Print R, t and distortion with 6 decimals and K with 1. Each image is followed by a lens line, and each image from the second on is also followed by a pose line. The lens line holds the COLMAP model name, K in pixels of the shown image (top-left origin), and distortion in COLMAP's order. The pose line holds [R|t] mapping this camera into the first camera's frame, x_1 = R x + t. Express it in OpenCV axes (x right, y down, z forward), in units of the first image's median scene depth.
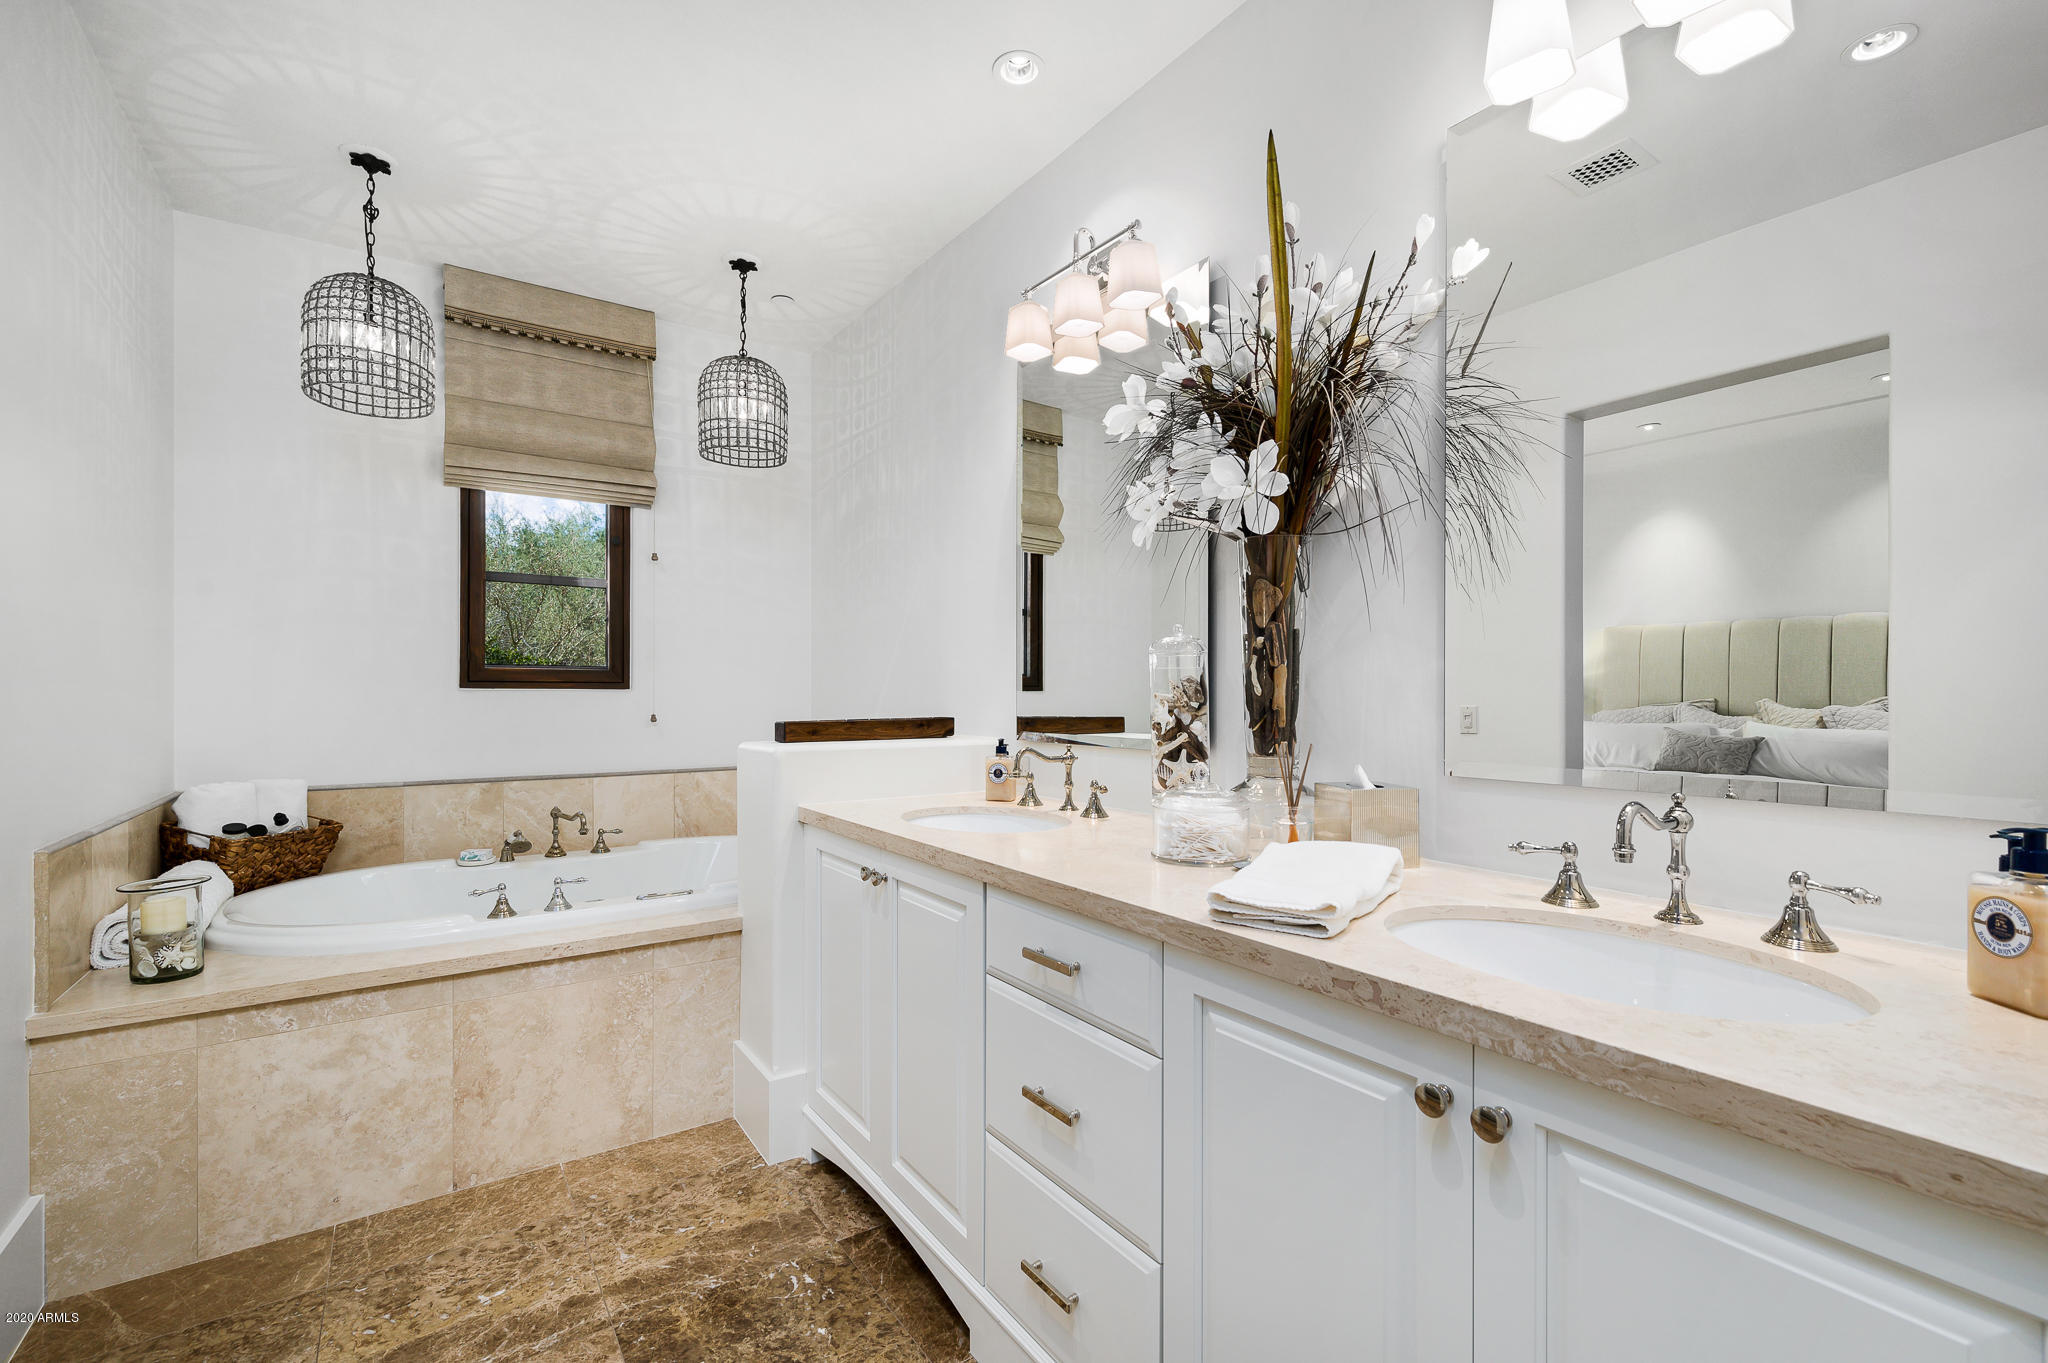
lens RADIAL K [[888.3, 0, 1024.0], [0, 888.3, 681.5], [0, 0, 1]] dist [-0.000135, -0.000258]
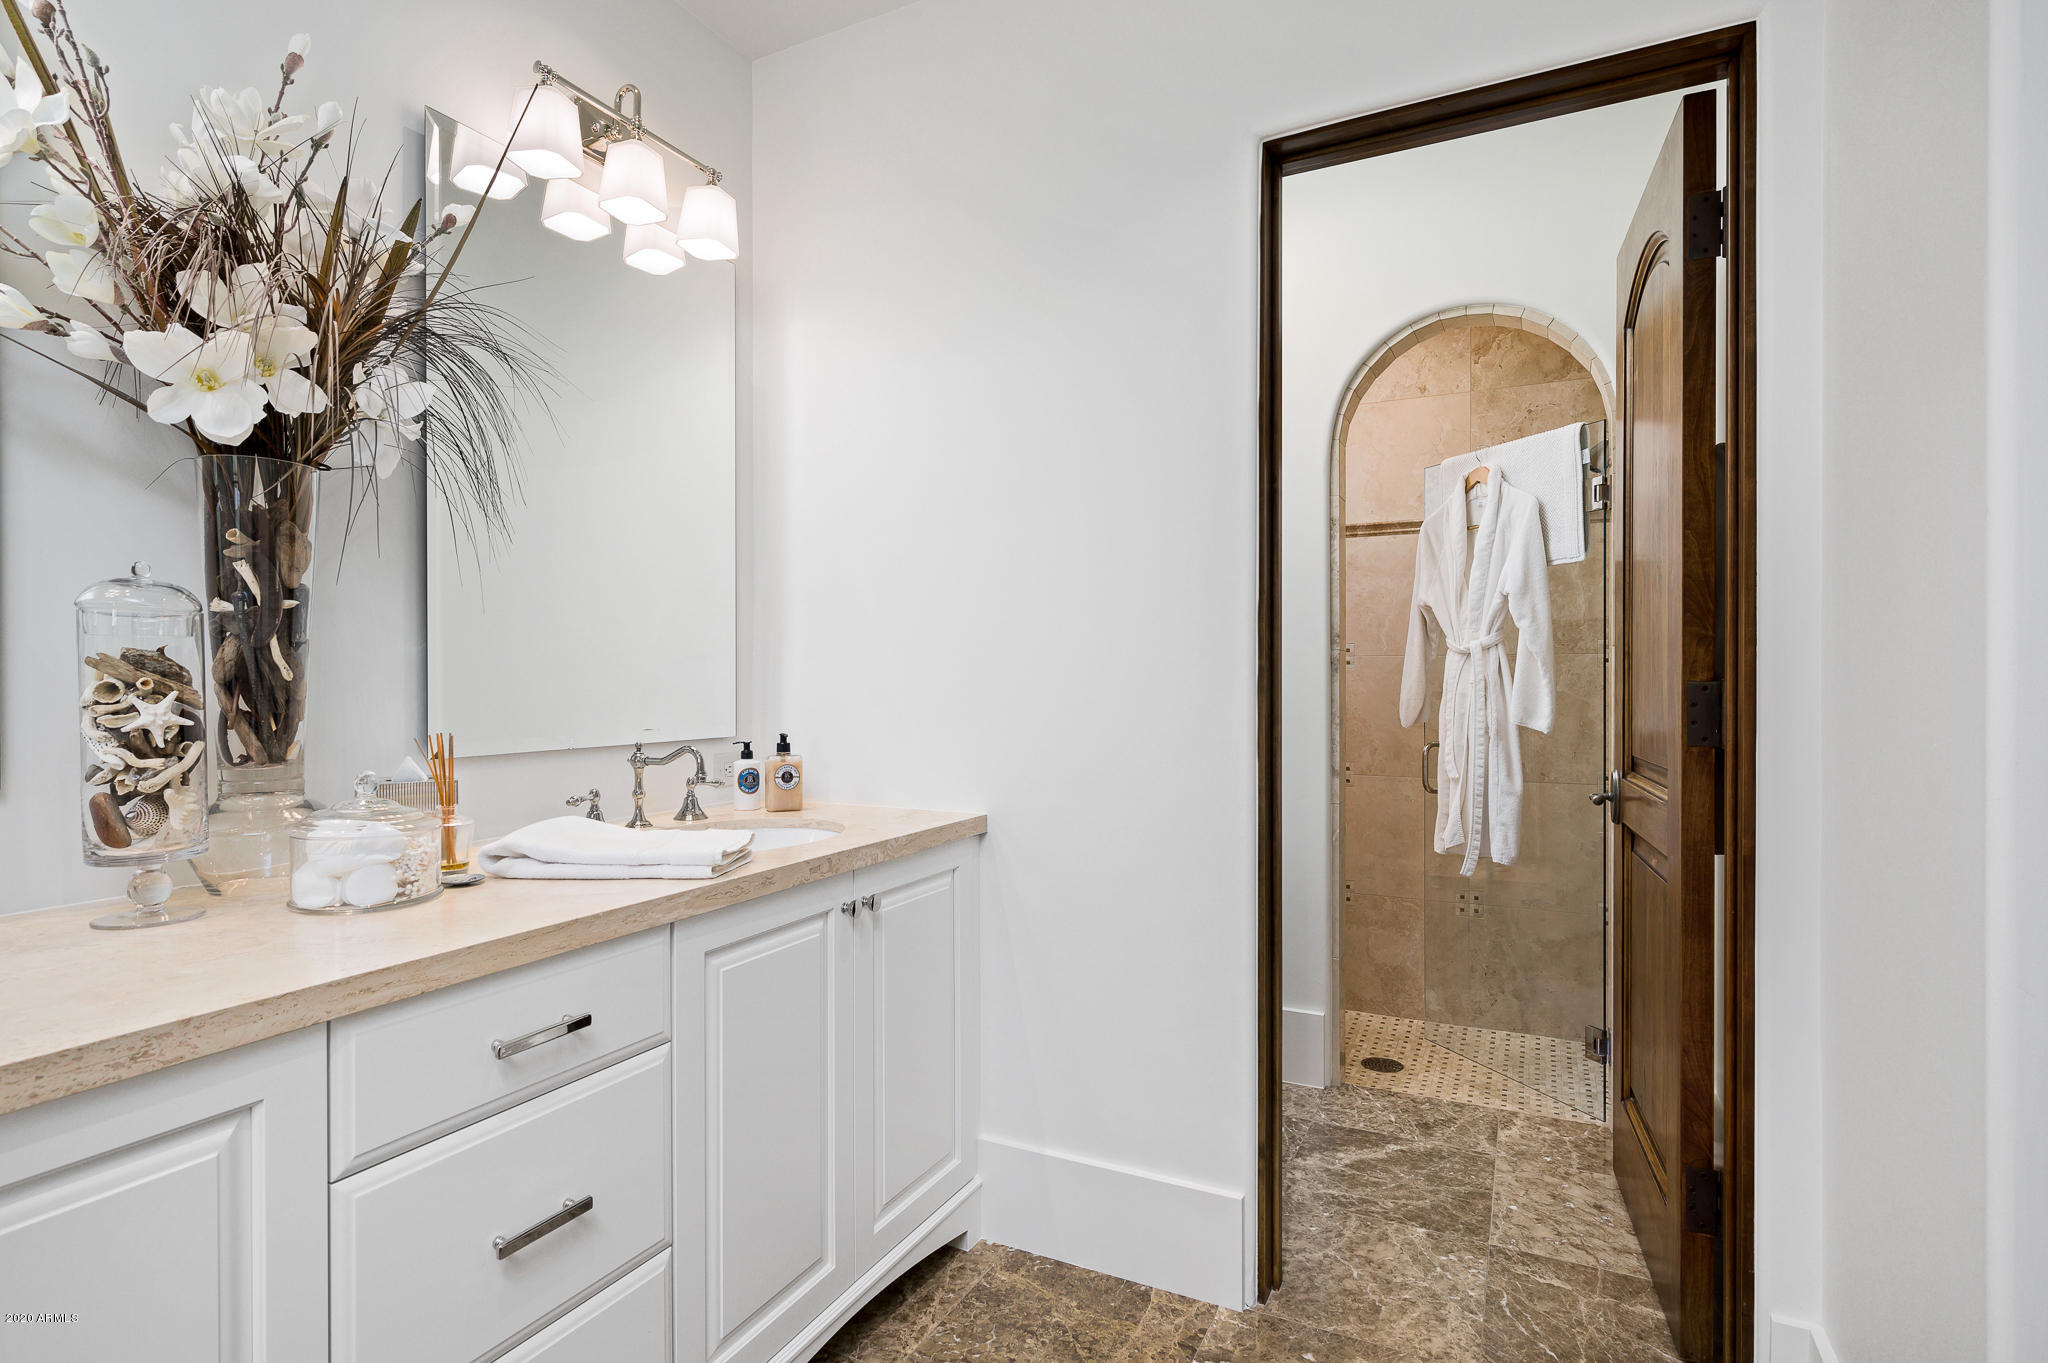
lens RADIAL K [[1007.8, 0, 1024.0], [0, 1007.8, 681.5], [0, 0, 1]] dist [0.000643, 0.000106]
pose [[-0.491070, -0.008198, 0.871082, -1.035920], [-0.014744, 0.999891, 0.001098, 0.011965], [-0.870996, -0.012305, -0.491137, 1.222150]]
